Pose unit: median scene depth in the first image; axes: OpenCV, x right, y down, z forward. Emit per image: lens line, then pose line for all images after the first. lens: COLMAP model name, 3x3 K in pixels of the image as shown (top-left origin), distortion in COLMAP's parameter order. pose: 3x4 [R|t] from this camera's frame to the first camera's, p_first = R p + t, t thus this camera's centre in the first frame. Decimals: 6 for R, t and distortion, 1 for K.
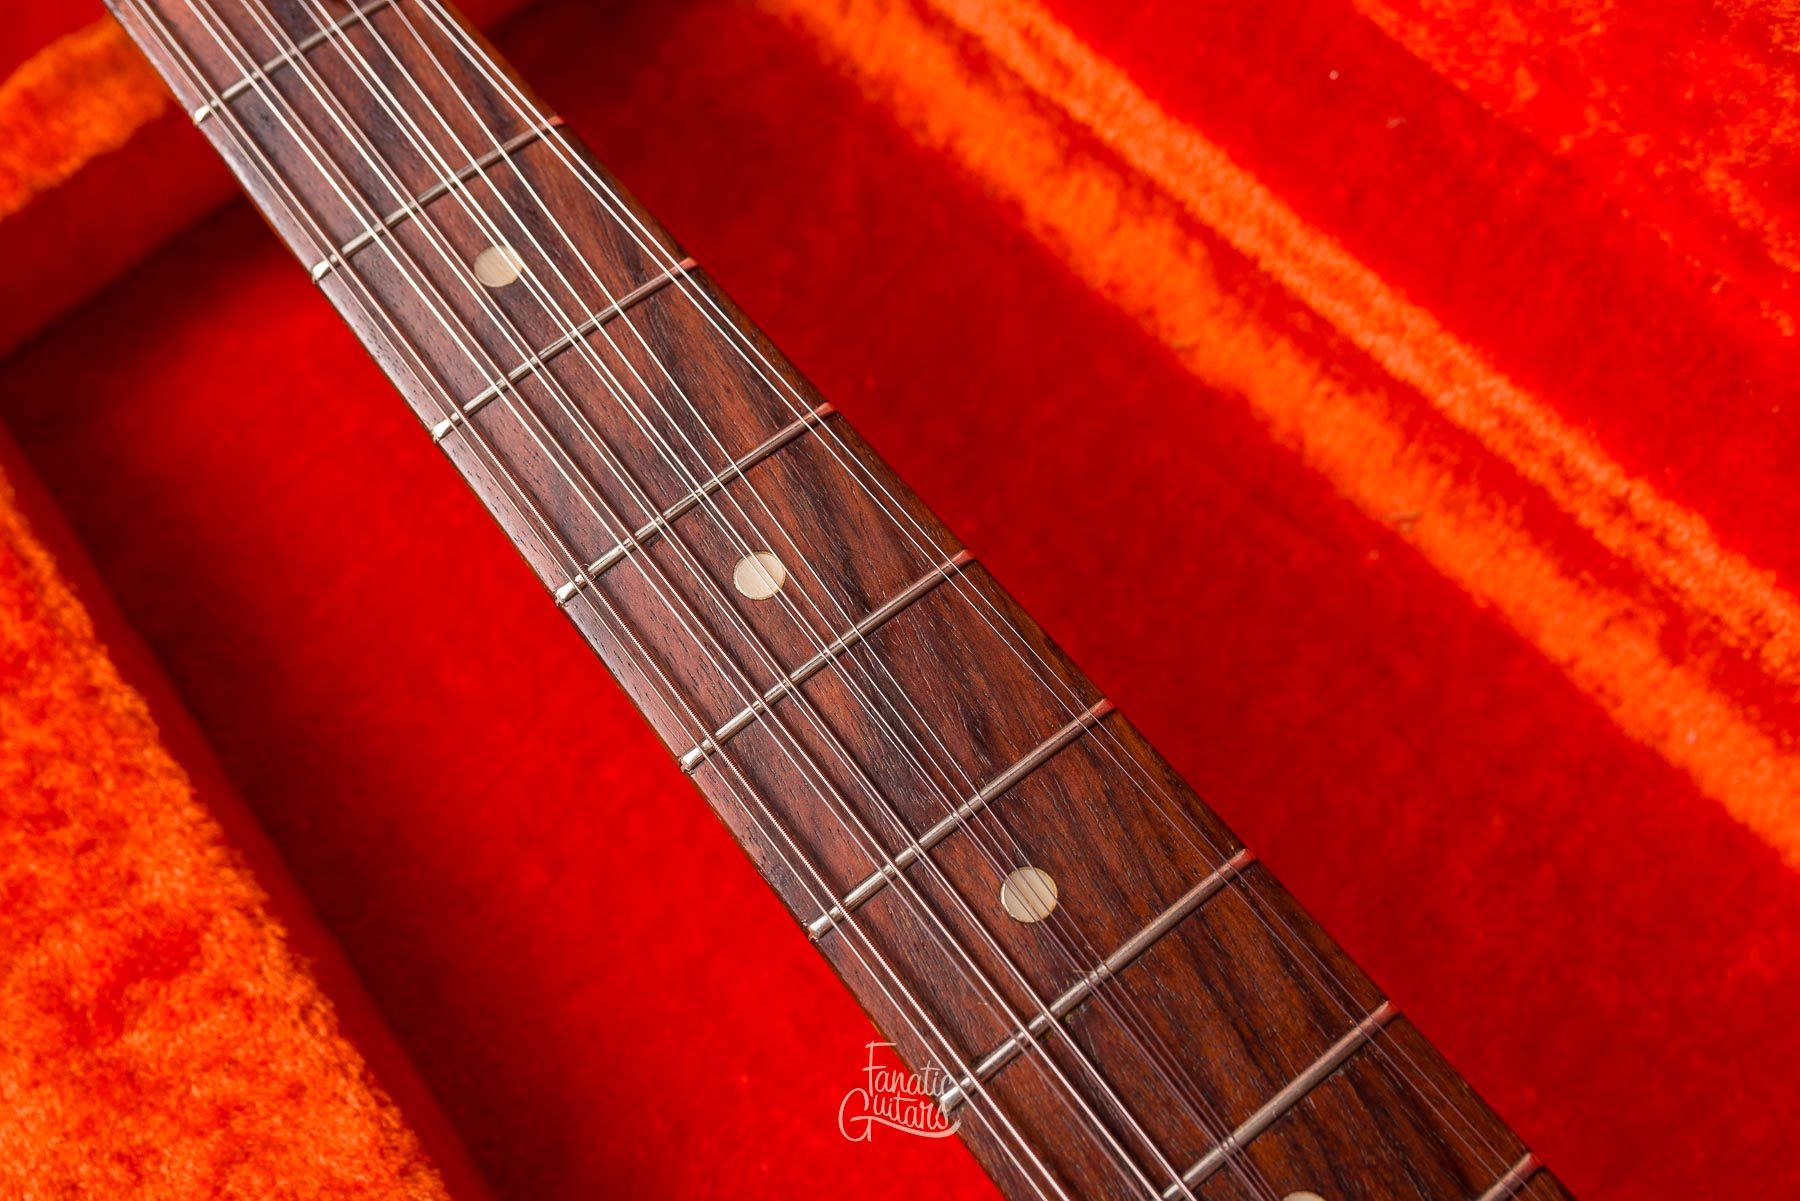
lens RADIAL K [[1837.6, 0, 898.2], [0, 1837.6, 598.3], [0, 0, 1]] dist [0.002102, -0.000386]
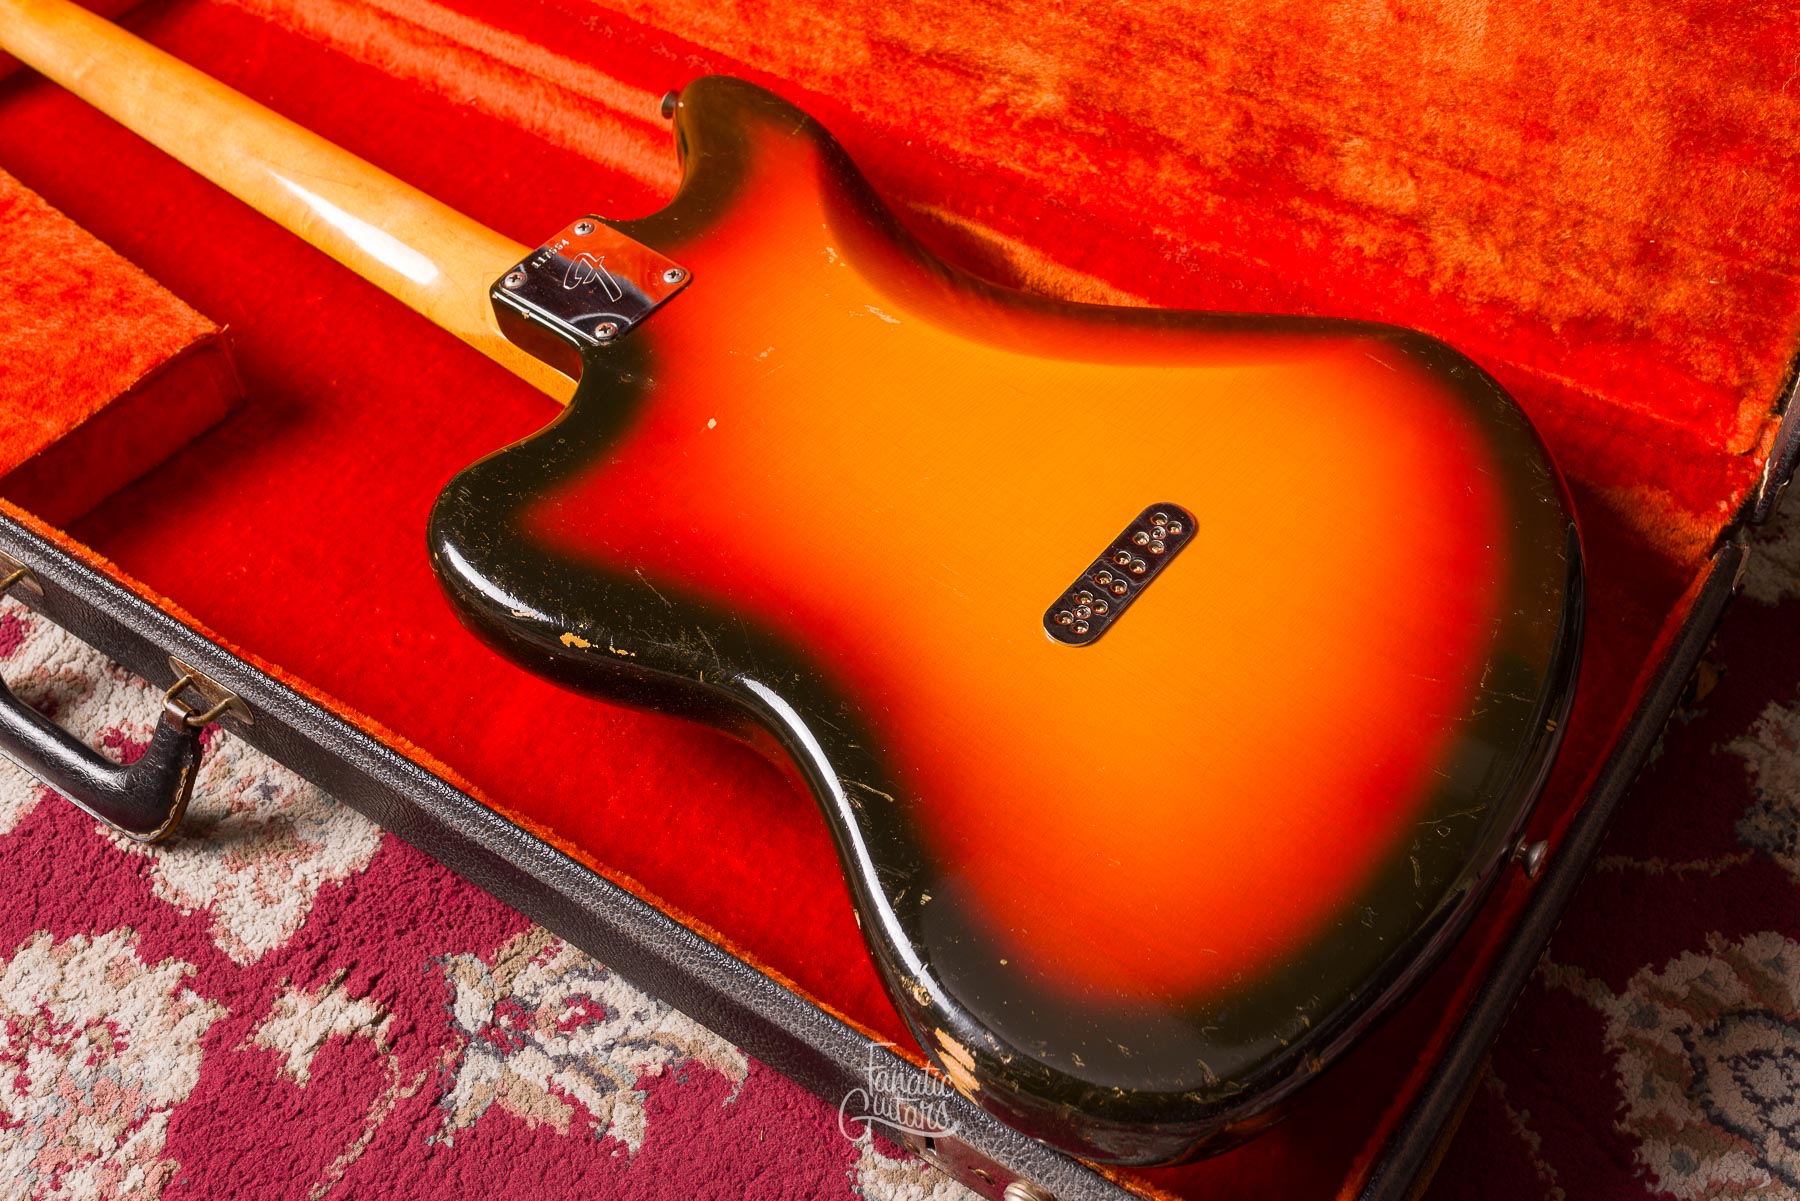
lens RADIAL K [[2020.5, 0, 1046.4], [0, 2020.5, 548.9], [0, 0, 1]] dist [-0.002093, 0.004247]
pose [[0.970119, -0.156386, 0.185507, 0.479609], [0.207902, 0.929949, -0.303267, 1.803880], [-0.125085, 0.332772, 0.934674, -1.825884]]
